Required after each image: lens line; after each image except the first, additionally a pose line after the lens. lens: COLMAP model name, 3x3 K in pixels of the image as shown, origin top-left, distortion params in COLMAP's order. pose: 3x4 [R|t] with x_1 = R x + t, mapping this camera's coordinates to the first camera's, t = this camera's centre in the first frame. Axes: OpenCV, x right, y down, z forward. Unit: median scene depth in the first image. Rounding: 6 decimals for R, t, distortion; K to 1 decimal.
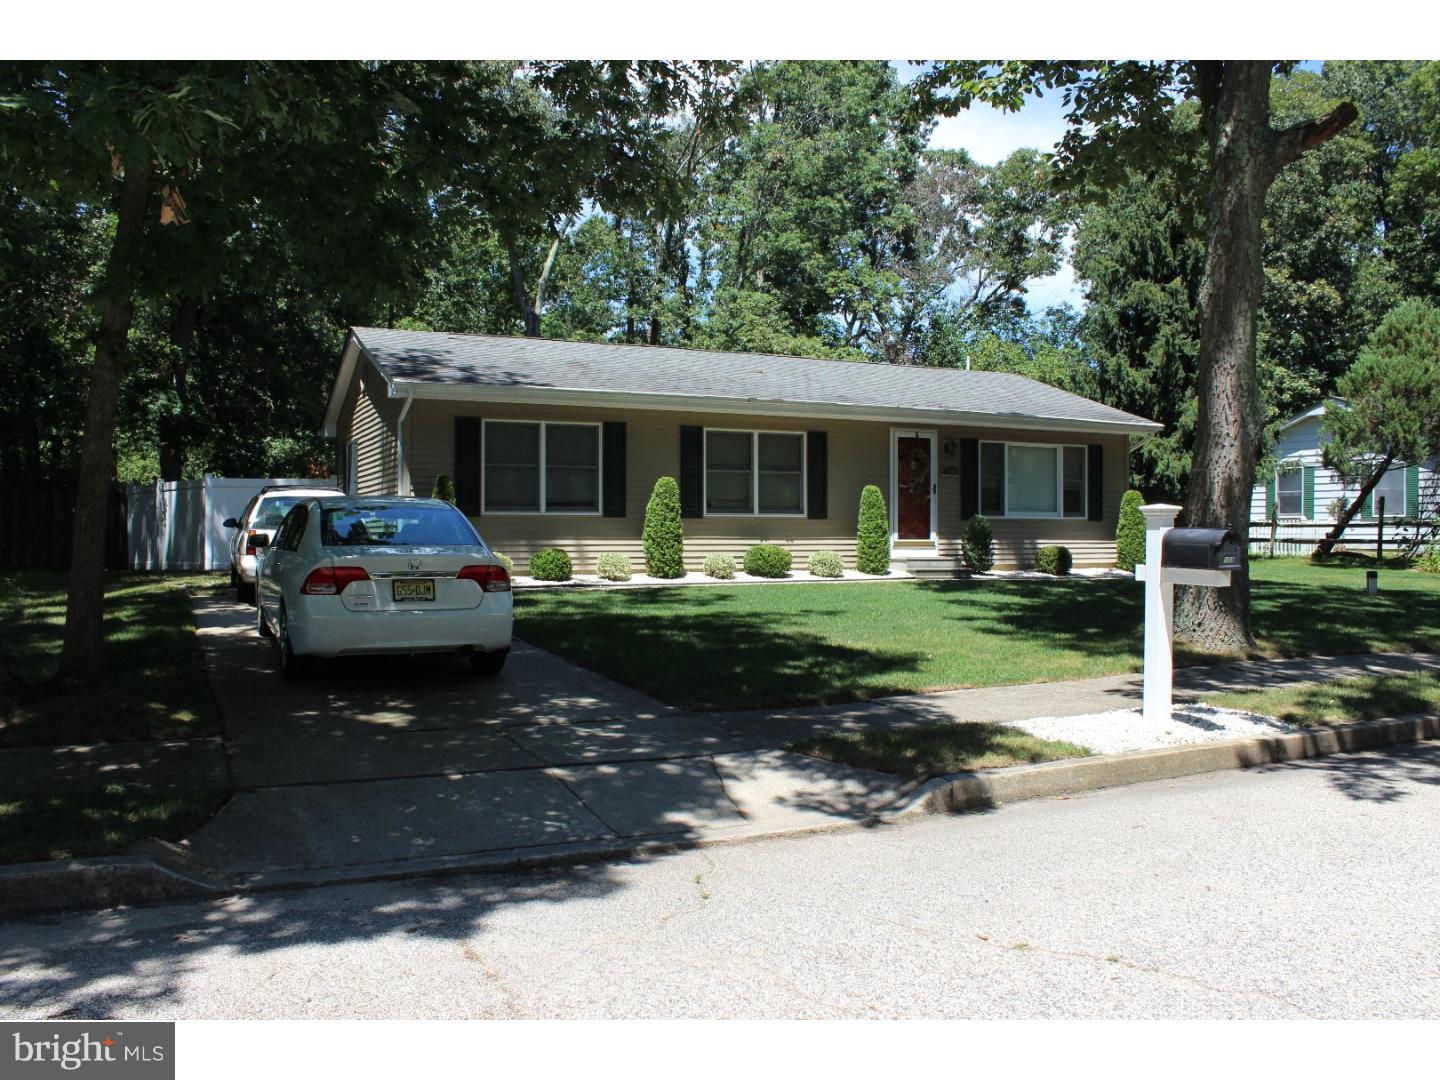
lens RADIAL K [[1200.5, 0, 720.0], [0, 1200.5, 540.0], [0, 0, 1]] dist [-0.120055, 0.007717]
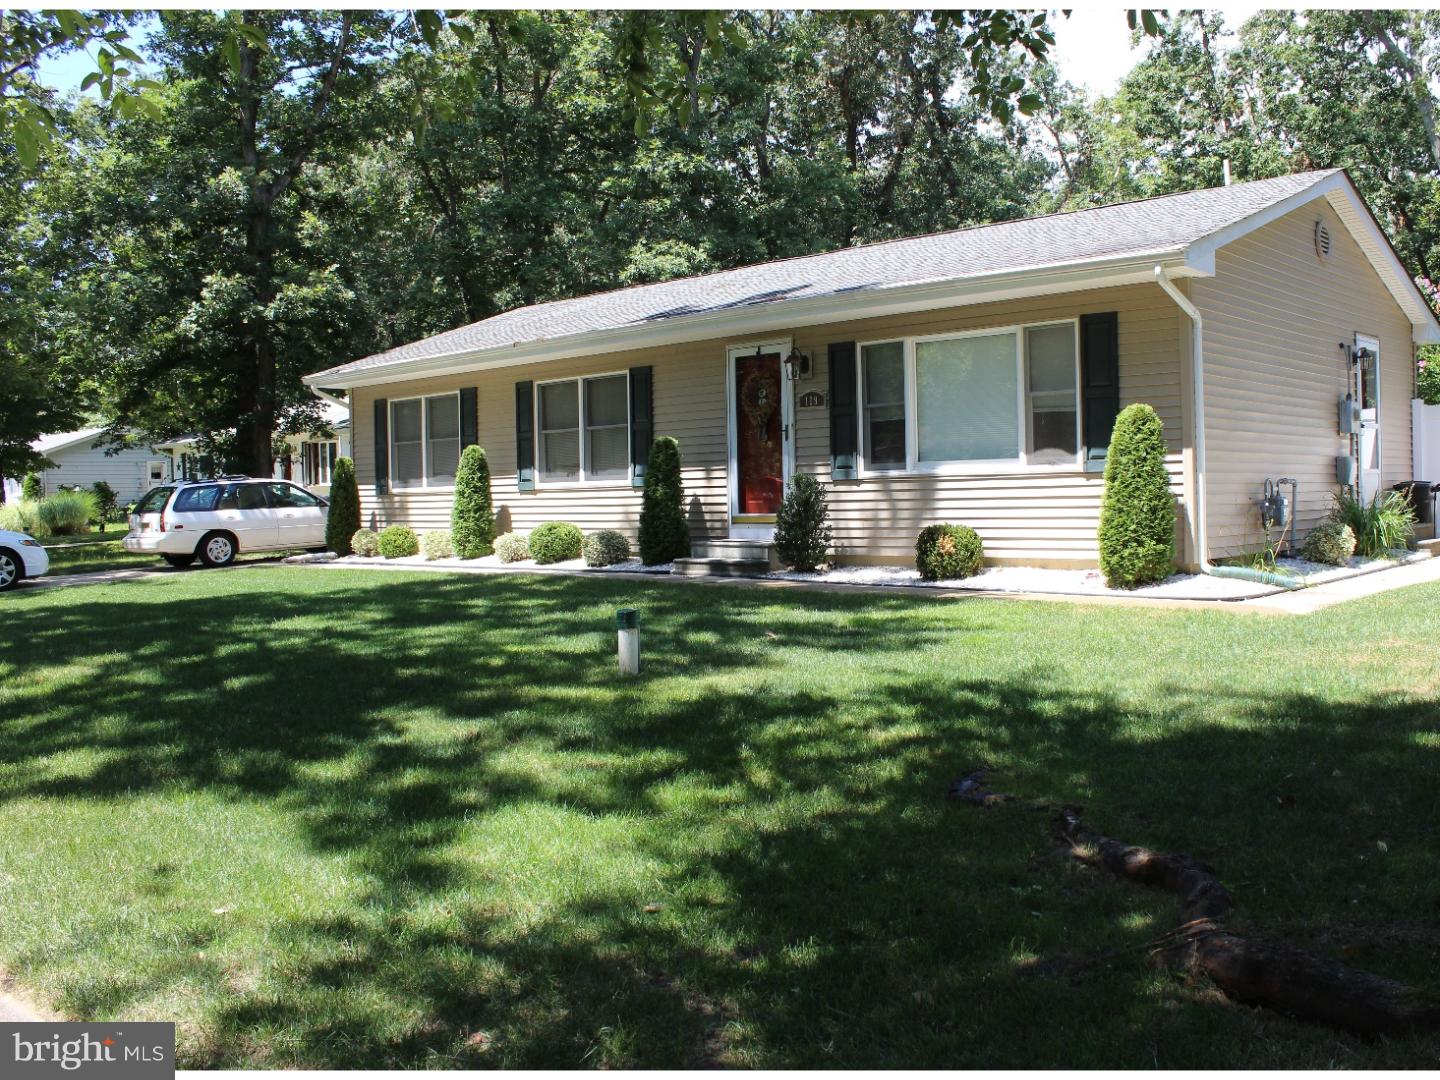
lens RADIAL K [[1200.5, 0, 720.0], [0, 1200.5, 540.0], [0, 0, 1]] dist [-0.120055, 0.007717]
pose [[0.337260, 0.056887, -0.939691, 0.757709], [0.044363, 0.996103, 0.076225, -0.036302], [0.940366, -0.067395, 0.333422, 0.754993]]
